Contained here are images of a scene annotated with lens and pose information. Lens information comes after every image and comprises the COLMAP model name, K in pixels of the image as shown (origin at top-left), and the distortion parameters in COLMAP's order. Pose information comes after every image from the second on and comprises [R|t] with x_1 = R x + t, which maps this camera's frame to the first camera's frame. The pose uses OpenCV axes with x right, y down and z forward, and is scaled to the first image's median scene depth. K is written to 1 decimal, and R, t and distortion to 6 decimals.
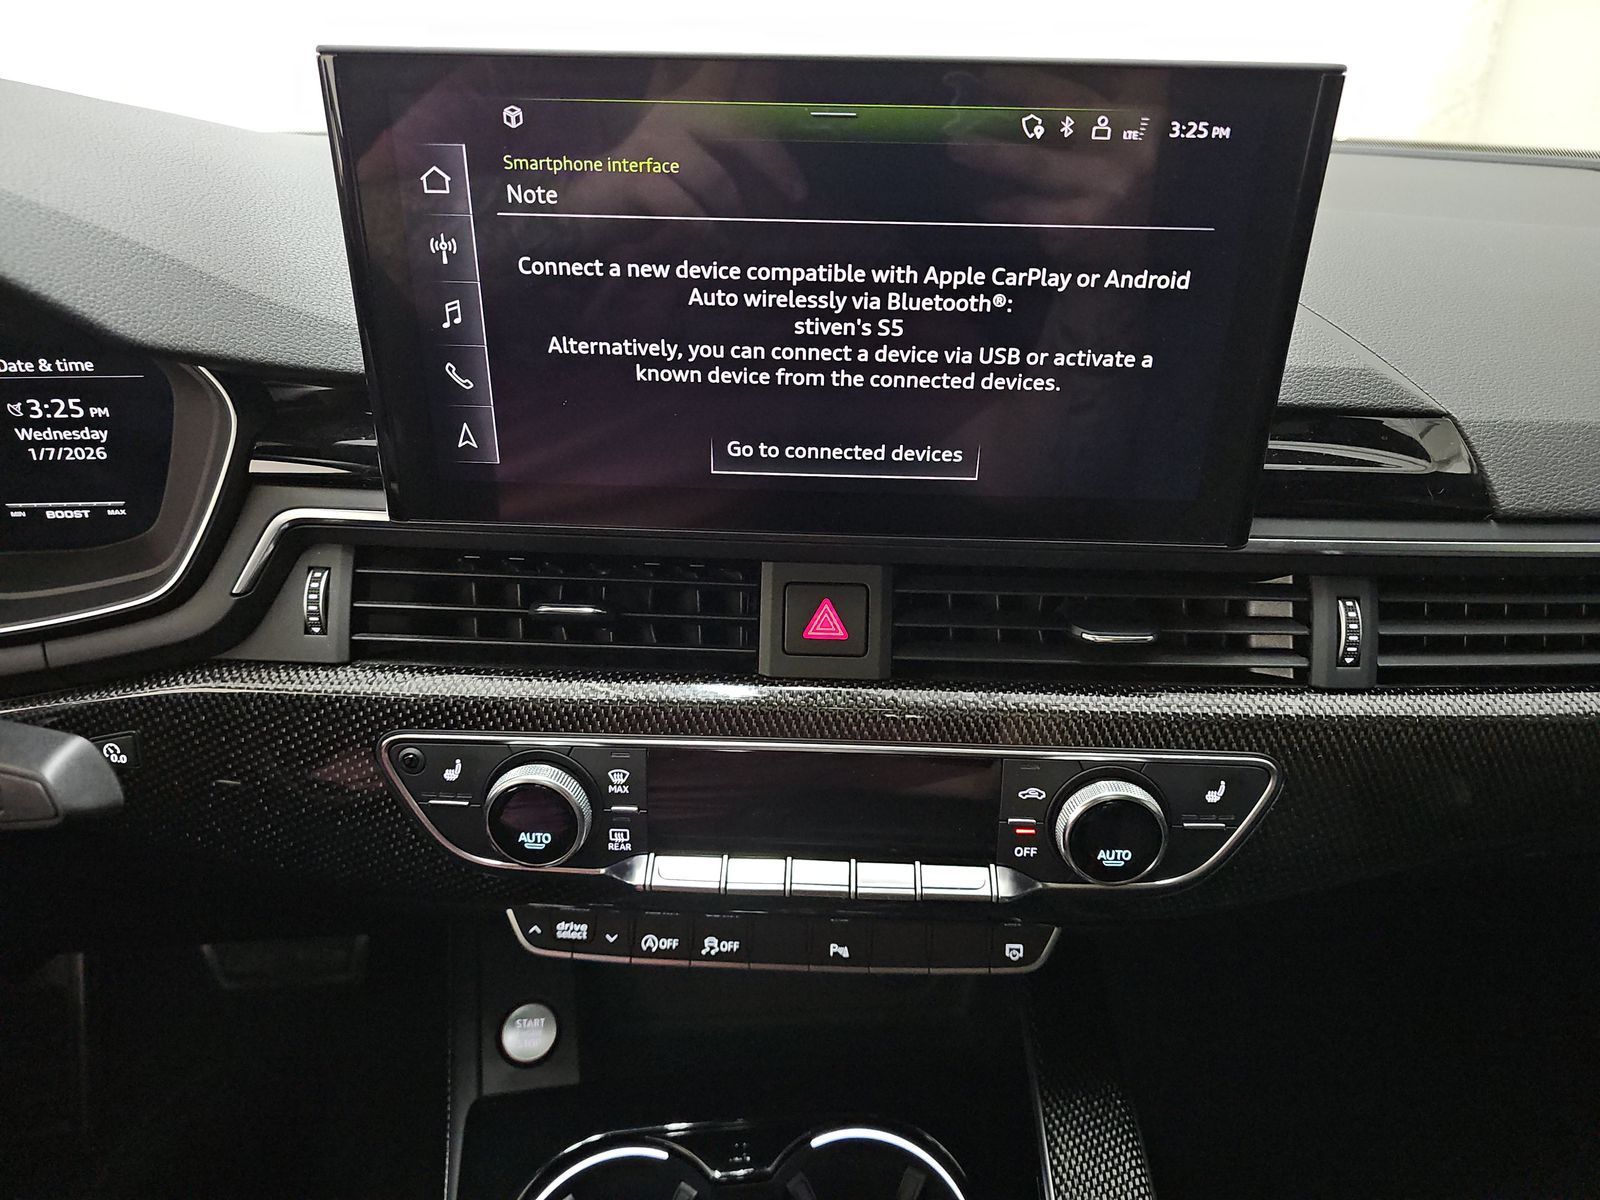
lens RADIAL K [[1063.4, 0, 794.3], [0, 1063.4, 605.8], [0, 0, 1]] dist [0.025584, -0.028738]
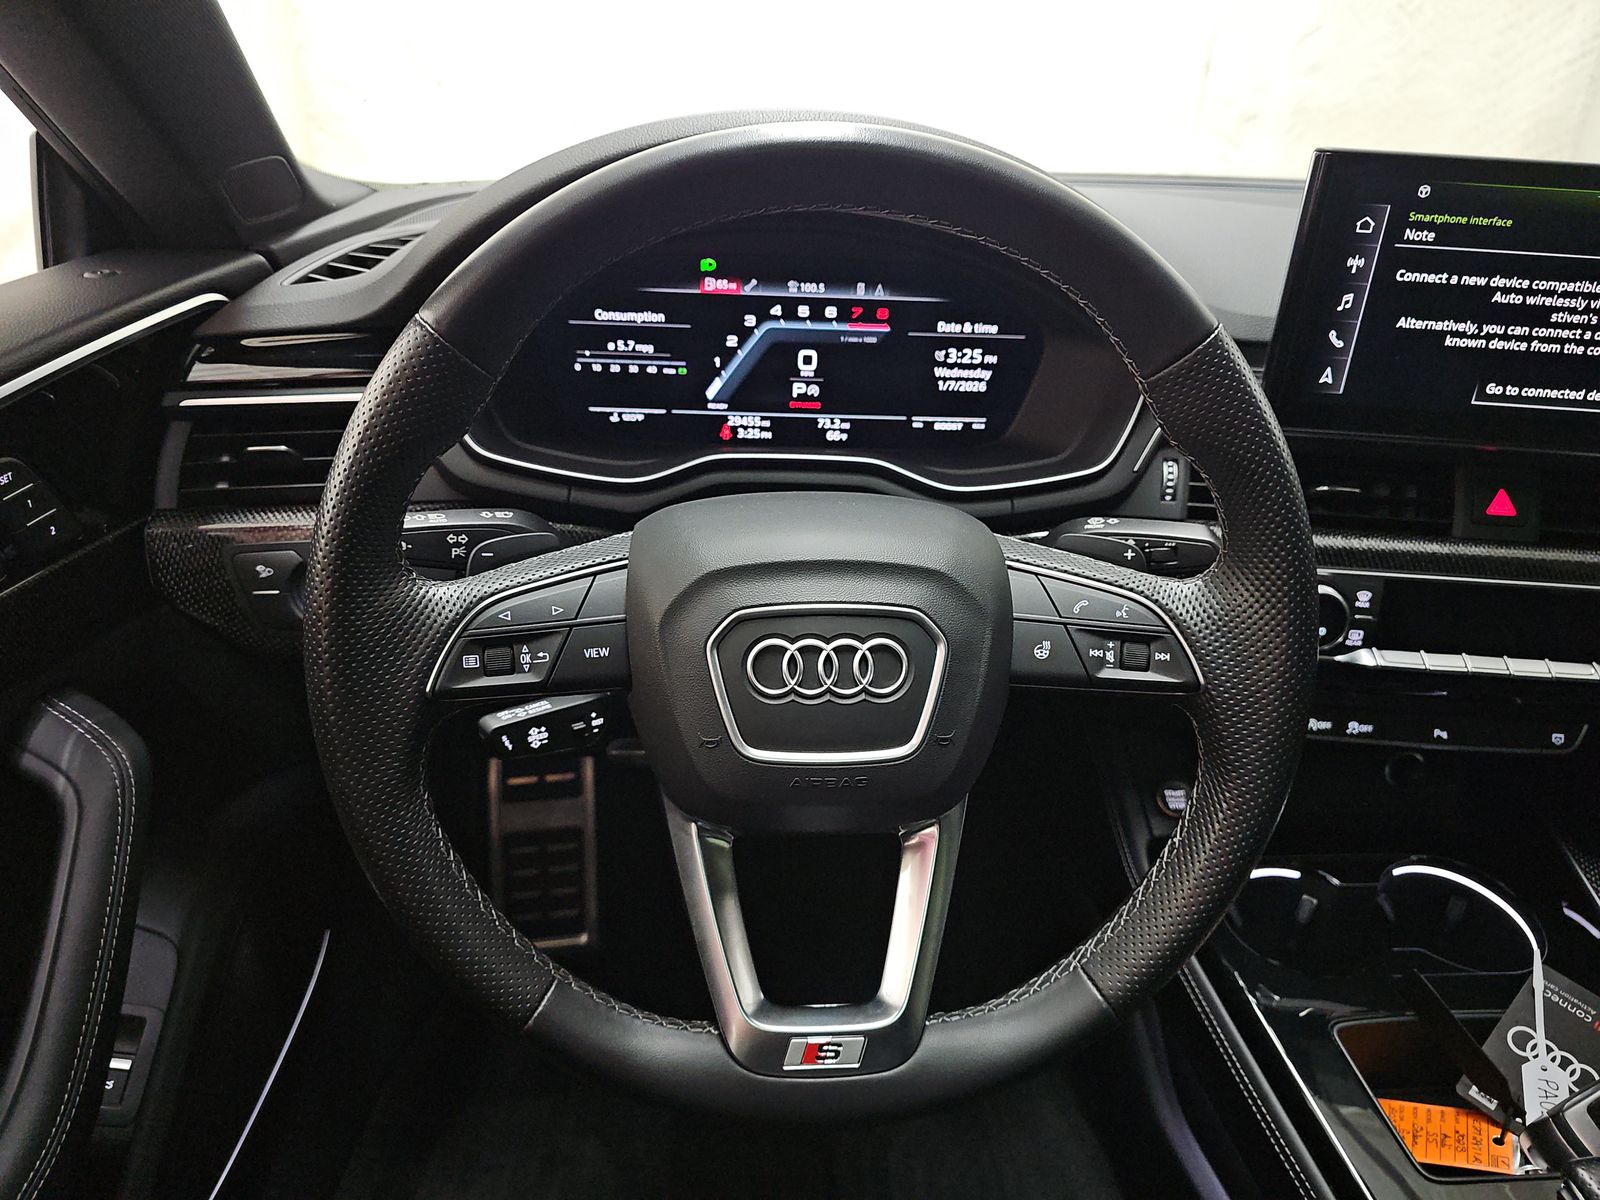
lens RADIAL K [[1063.4, 0, 804.5], [0, 1063.4, 606.1], [0, 0, 1]] dist [0.025584, -0.028738]
pose [[0.999155, 0.040560, -0.006572, -1.104900], [-0.040650, 0.999074, -0.014072, 0.259059], [0.005995, 0.014327, 0.999879, -0.673707]]
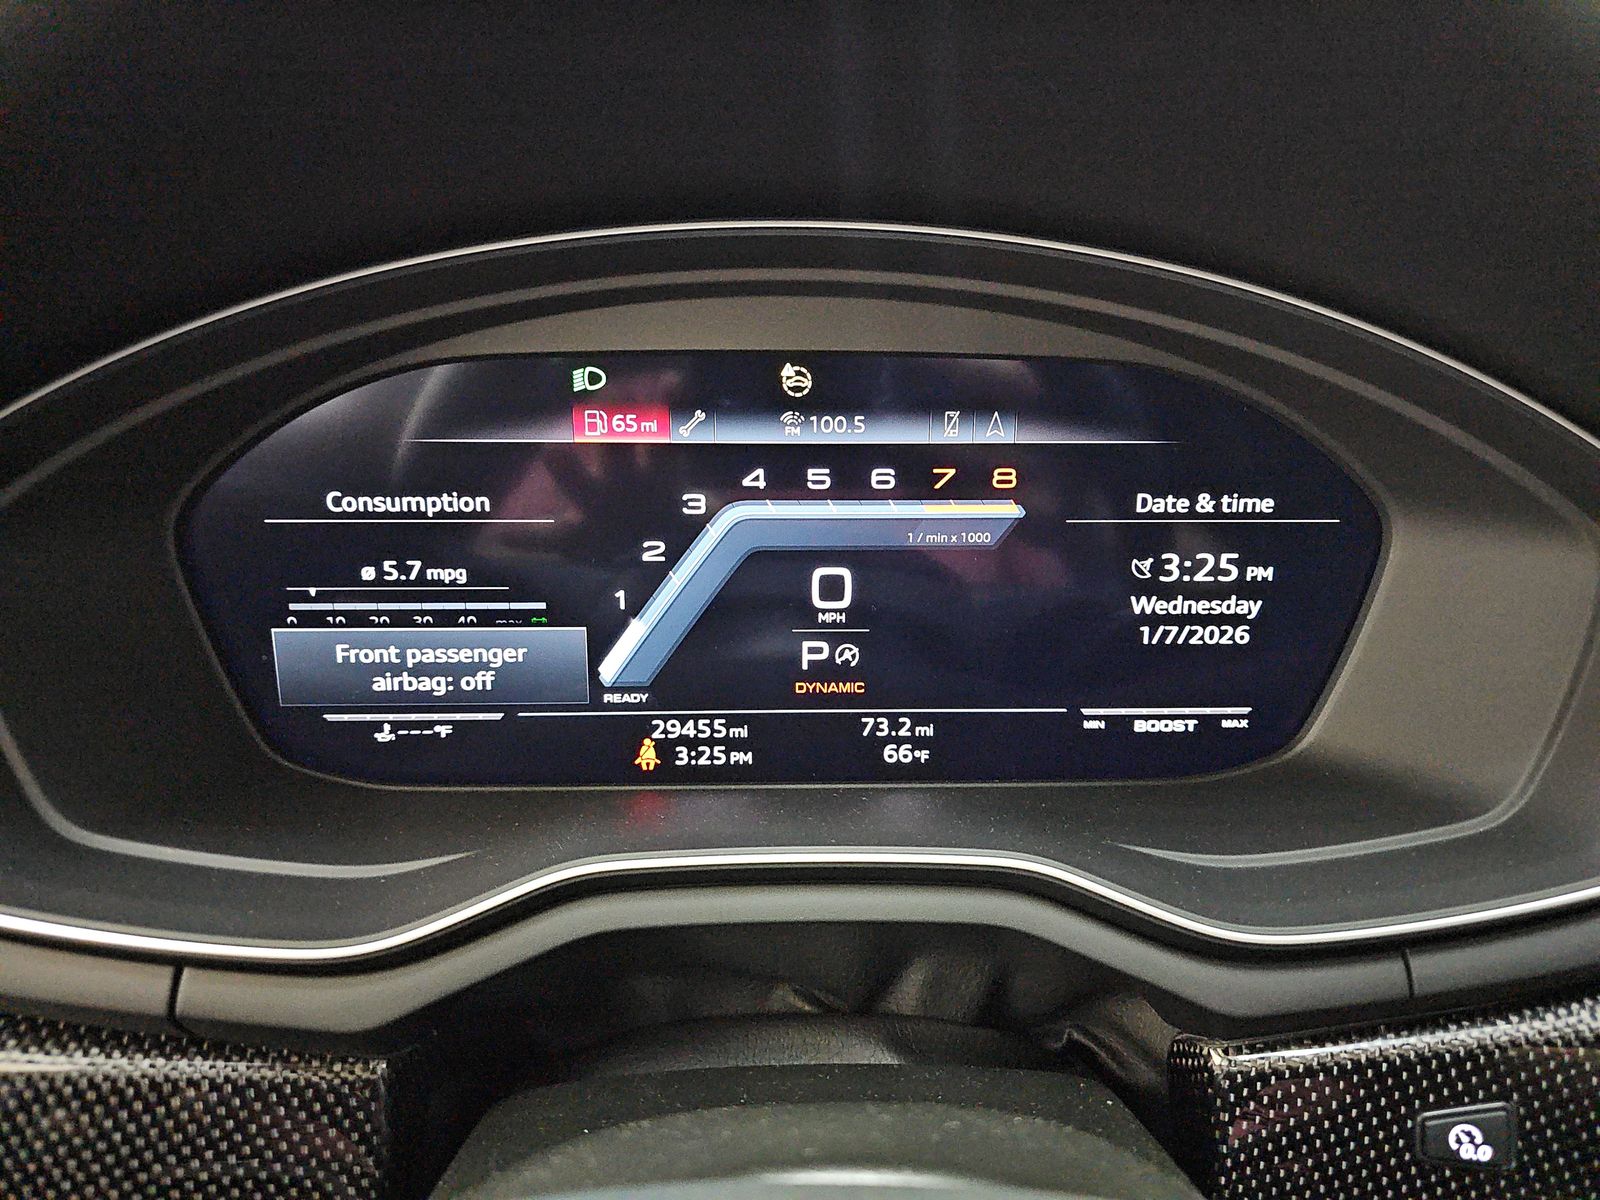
lens RADIAL K [[1060.9, 0, 798.4], [0, 1060.9, 594.1], [0, 0, 1]] dist [-0.047623, -0.000087]
pose [[0.997684, 0.009751, -0.067316, -1.100490], [-0.022316, 0.981814, -0.188530, -0.048062], [0.064254, 0.189596, 0.979758, 0.424436]]
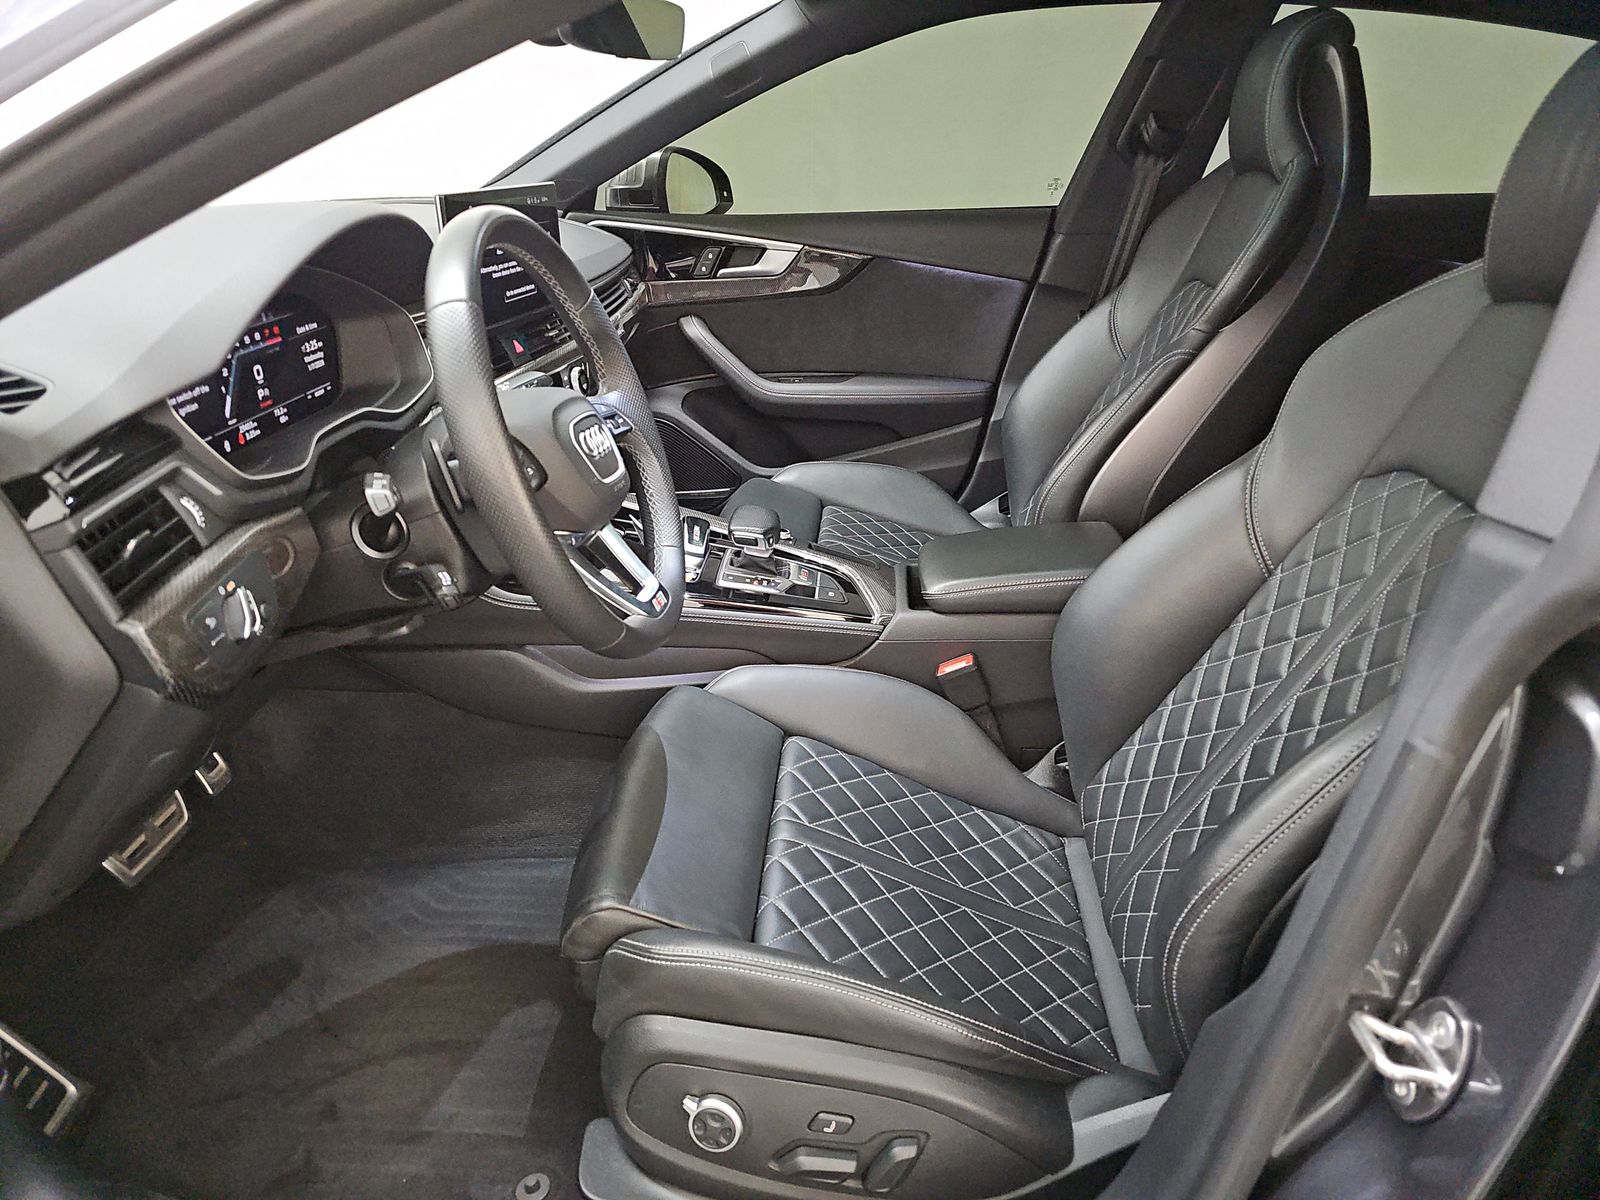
lens RADIAL K [[1063.4, 0, 801.9], [0, 1063.4, 605.4], [0, 0, 1]] dist [0.025584, -0.028738]
pose [[0.153637, -0.413084, 0.897640, -3.598317], [0.439183, 0.842313, 0.312454, 0.051114], [-0.885163, 0.346223, 0.310830, -0.647152]]
